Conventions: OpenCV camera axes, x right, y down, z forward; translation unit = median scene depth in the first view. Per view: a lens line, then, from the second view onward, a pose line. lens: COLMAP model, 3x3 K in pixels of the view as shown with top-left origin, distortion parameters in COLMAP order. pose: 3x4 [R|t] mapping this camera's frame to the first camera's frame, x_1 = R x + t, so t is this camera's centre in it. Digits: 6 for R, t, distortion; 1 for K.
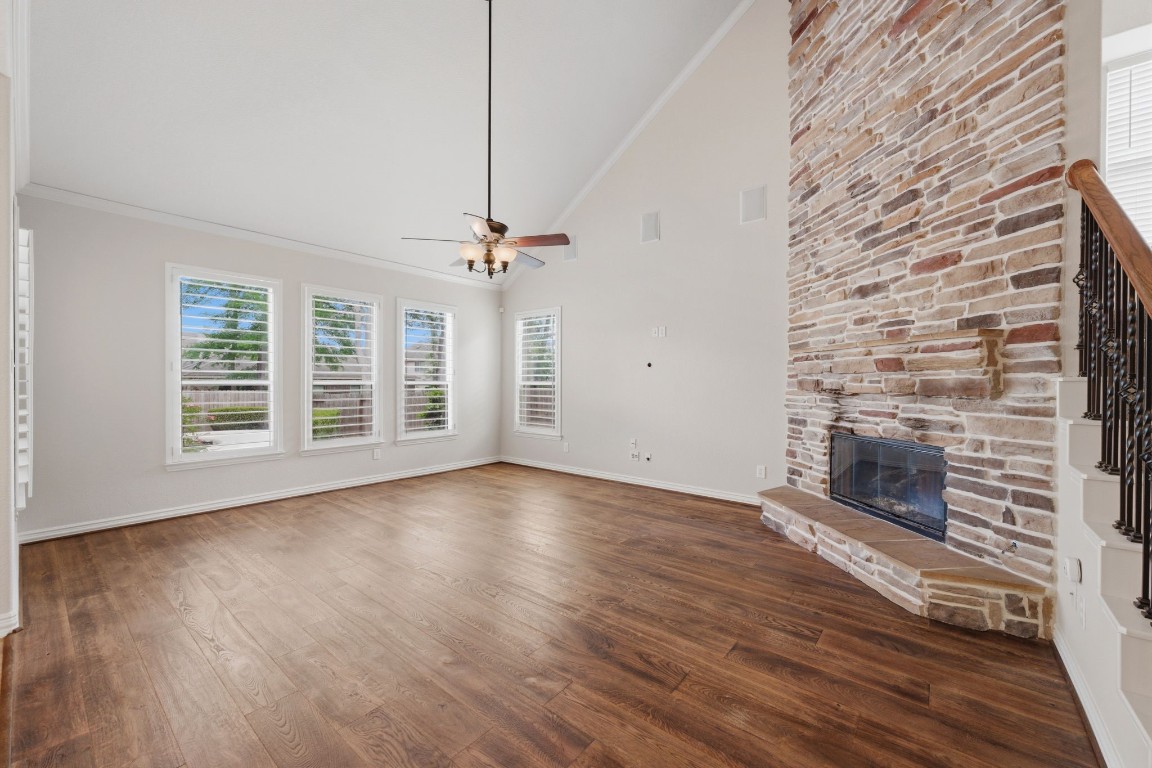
lens RADIAL K [[456.1, 0, 569.5], [0, 456.1, 385.4], [0, 0, 1]] dist [0.000050, 0.000312]
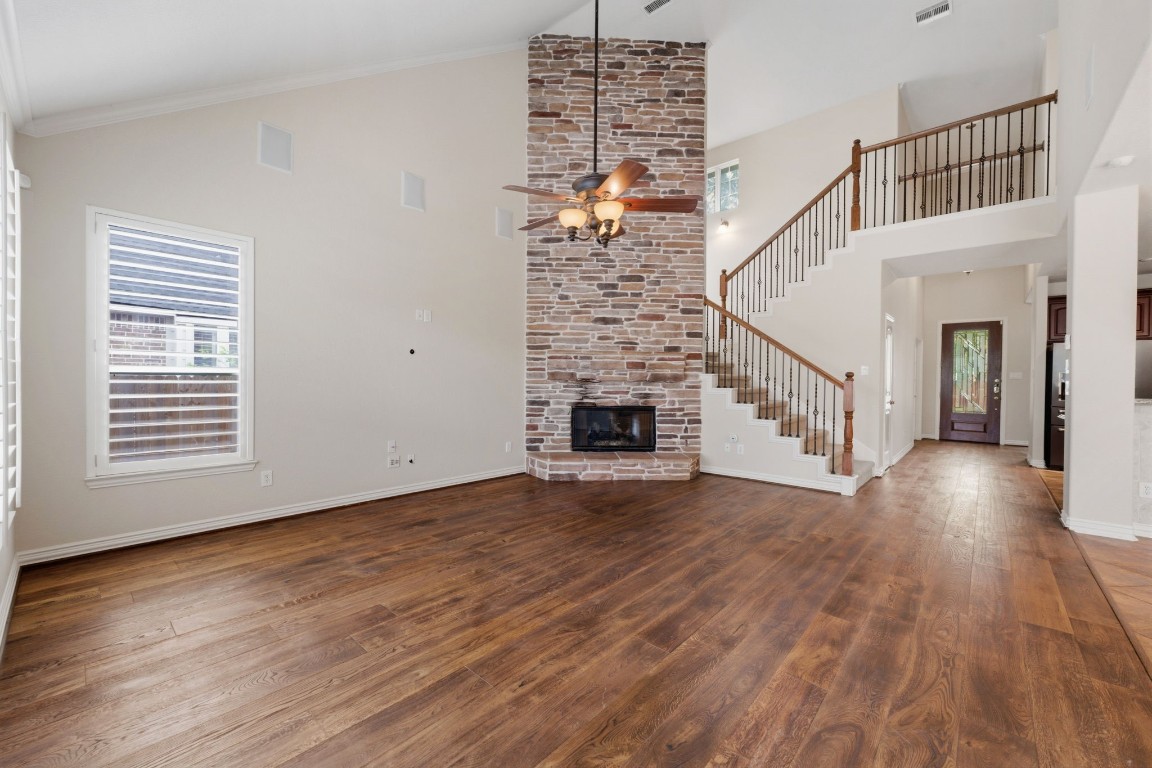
lens RADIAL K [[456.1, 0, 569.5], [0, 456.1, 385.4], [0, 0, 1]] dist [0.000050, 0.000312]
pose [[0.057846, -0.016029, 0.998197, -1.873808], [-0.002485, 0.999866, 0.016200, 0.011049], [-0.998322, -0.003418, 0.057798, 1.836103]]
